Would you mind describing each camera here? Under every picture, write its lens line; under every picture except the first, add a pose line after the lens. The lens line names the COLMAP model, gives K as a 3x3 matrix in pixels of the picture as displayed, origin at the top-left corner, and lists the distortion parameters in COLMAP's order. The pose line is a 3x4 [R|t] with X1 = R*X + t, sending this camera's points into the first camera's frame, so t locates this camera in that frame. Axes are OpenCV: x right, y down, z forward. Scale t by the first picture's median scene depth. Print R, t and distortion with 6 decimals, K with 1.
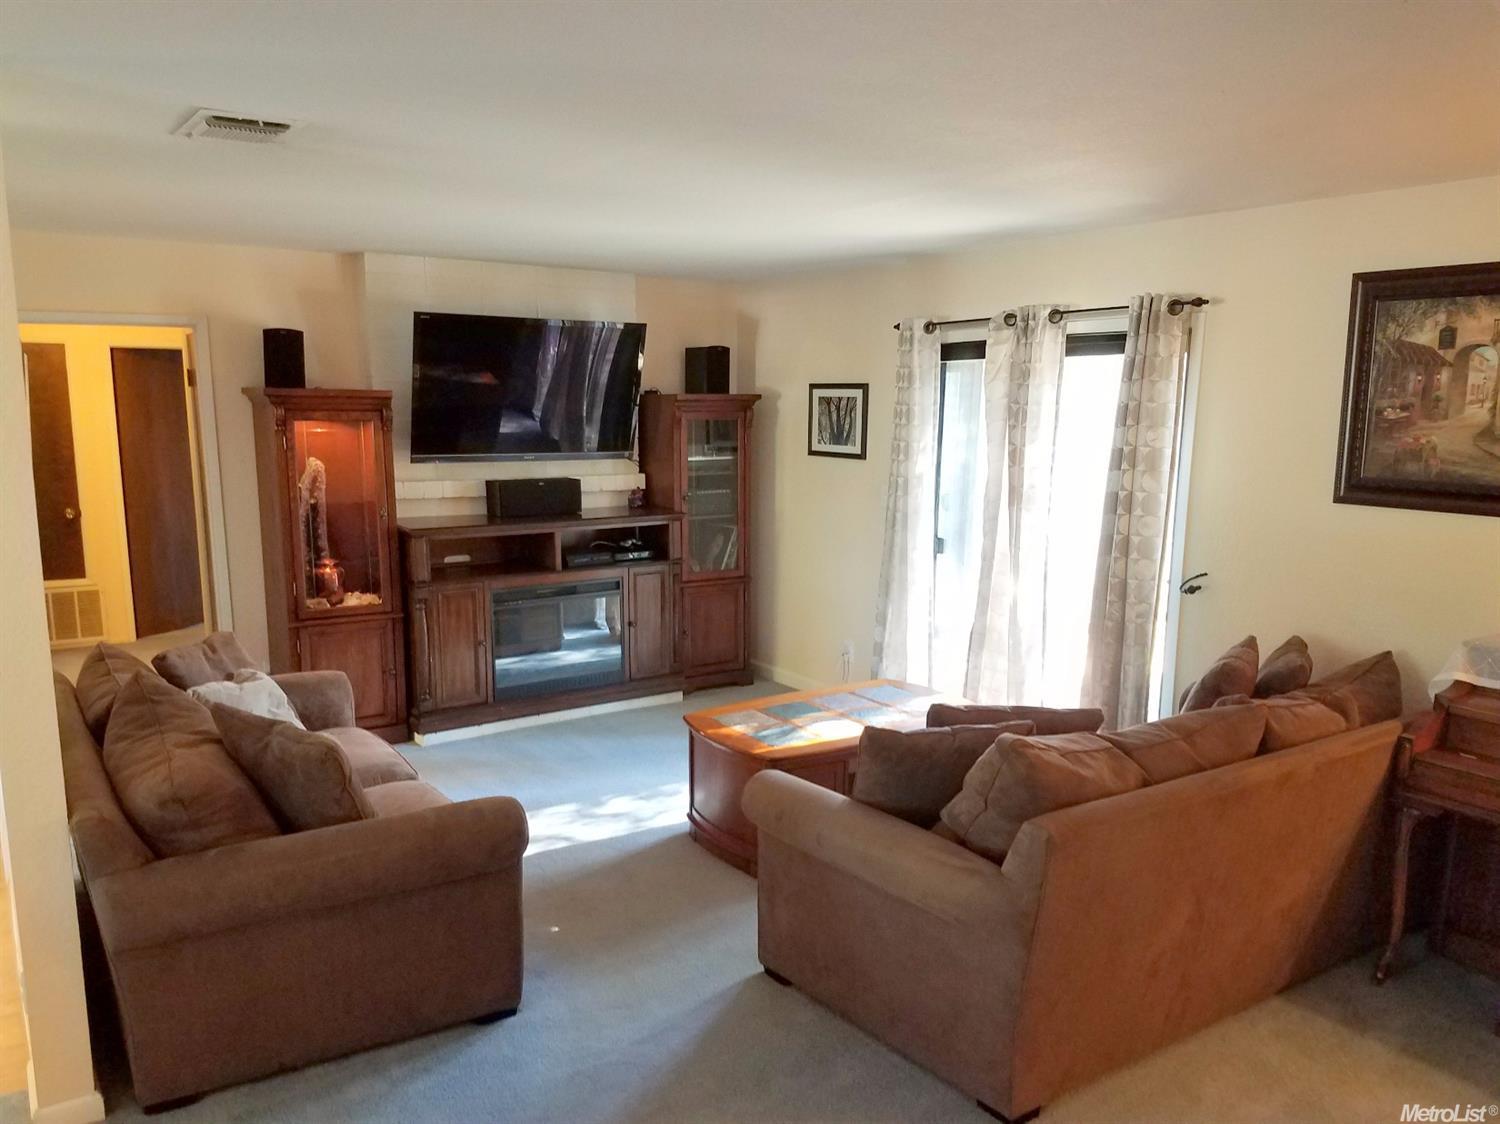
lens RADIAL K [[1138.9, 0, 753.2], [0, 1138.9, 571.5], [0, 0, 1]] dist [0.221644, -0.396382]
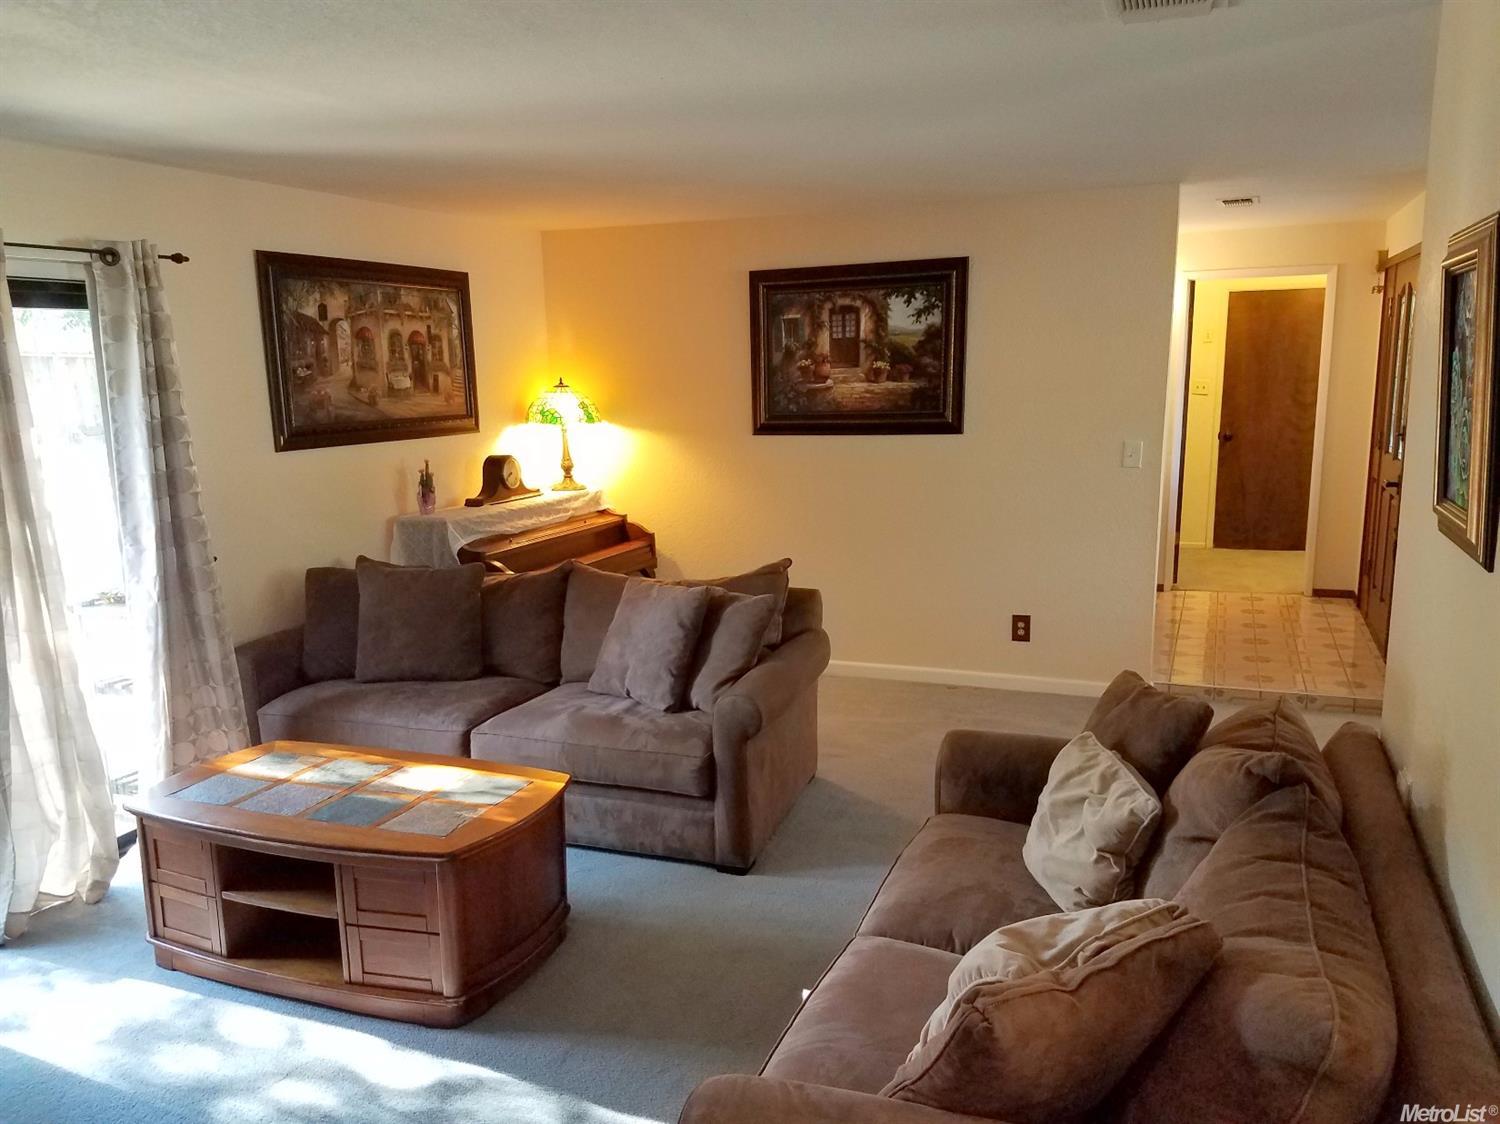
lens RADIAL K [[1138.9, 0, 753.2], [0, 1138.9, 571.5], [0, 0, 1]] dist [0.221644, -0.396382]
pose [[-0.569892, -0.145792, 0.808683, -0.766629], [0.135317, 0.954049, 0.267359, -0.203224], [-0.810501, 0.261794, -0.523976, 1.340813]]
